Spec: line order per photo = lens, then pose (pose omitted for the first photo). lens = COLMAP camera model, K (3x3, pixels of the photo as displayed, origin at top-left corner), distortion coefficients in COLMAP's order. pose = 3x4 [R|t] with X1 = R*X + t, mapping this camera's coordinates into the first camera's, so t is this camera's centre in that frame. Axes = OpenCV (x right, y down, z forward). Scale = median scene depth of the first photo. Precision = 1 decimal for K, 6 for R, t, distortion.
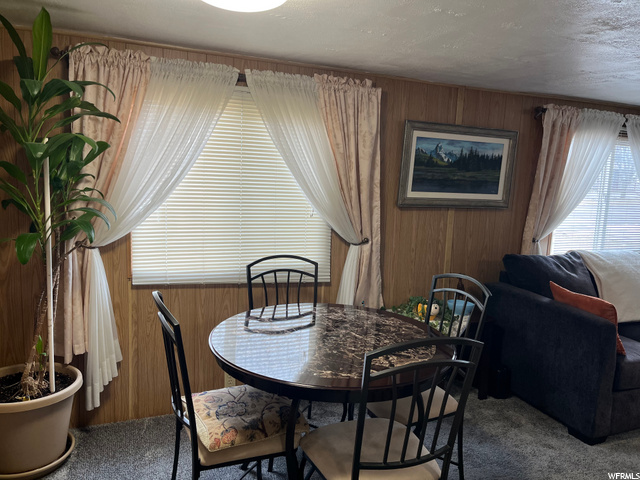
lens RADIAL K [[480.8, 0, 322.2], [0, 480.8, 238.0], [0, 0, 1]] dist [0.014646, -0.010778]
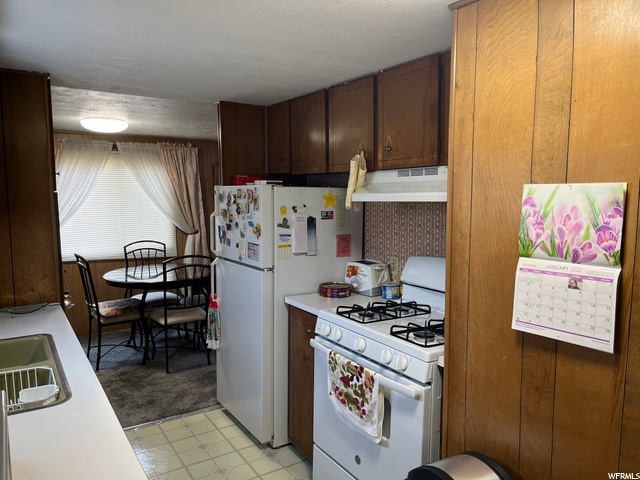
lens RADIAL K [[480.8, 0, 322.2], [0, 480.8, 238.0], [0, 0, 1]] dist [0.014646, -0.010778]
pose [[0.980437, -0.071287, 0.183468, 0.217198], [0.079012, 0.996254, -0.035131, 0.127105], [-0.180276, 0.048940, 0.982398, -0.824920]]
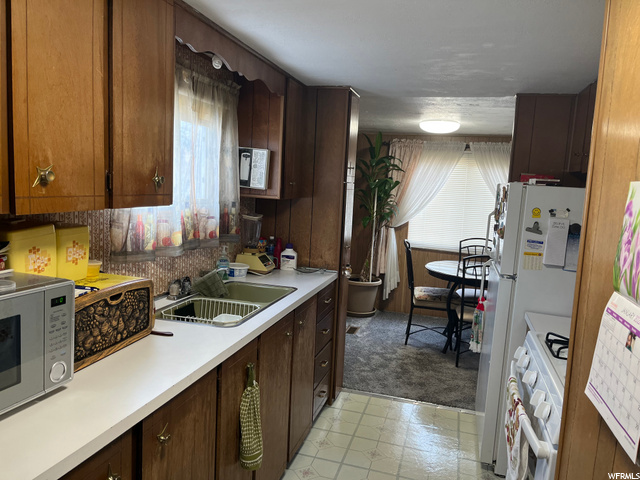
lens RADIAL K [[480.8, 0, 322.2], [0, 480.8, 238.0], [0, 0, 1]] dist [0.014646, -0.010778]
pose [[0.780893, 0.058203, -0.621947, 0.531205], [-0.099767, 0.994490, -0.032198, 0.138570], [0.616646, 0.087193, 0.782397, -0.754228]]
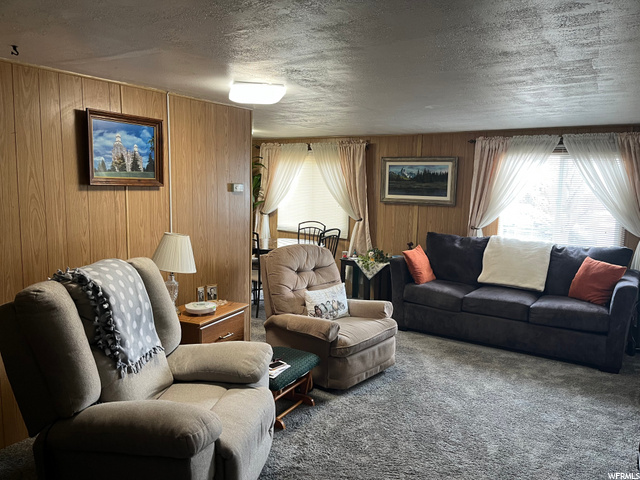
lens RADIAL K [[480.8, 0, 322.2], [0, 480.8, 238.0], [0, 0, 1]] dist [0.014646, -0.010778]
pose [[0.572490, 0.062158, -0.817552, 1.624910], [-0.107283, 0.994228, 0.000466, 0.099071], [0.812862, 0.087443, 0.575854, -0.264683]]
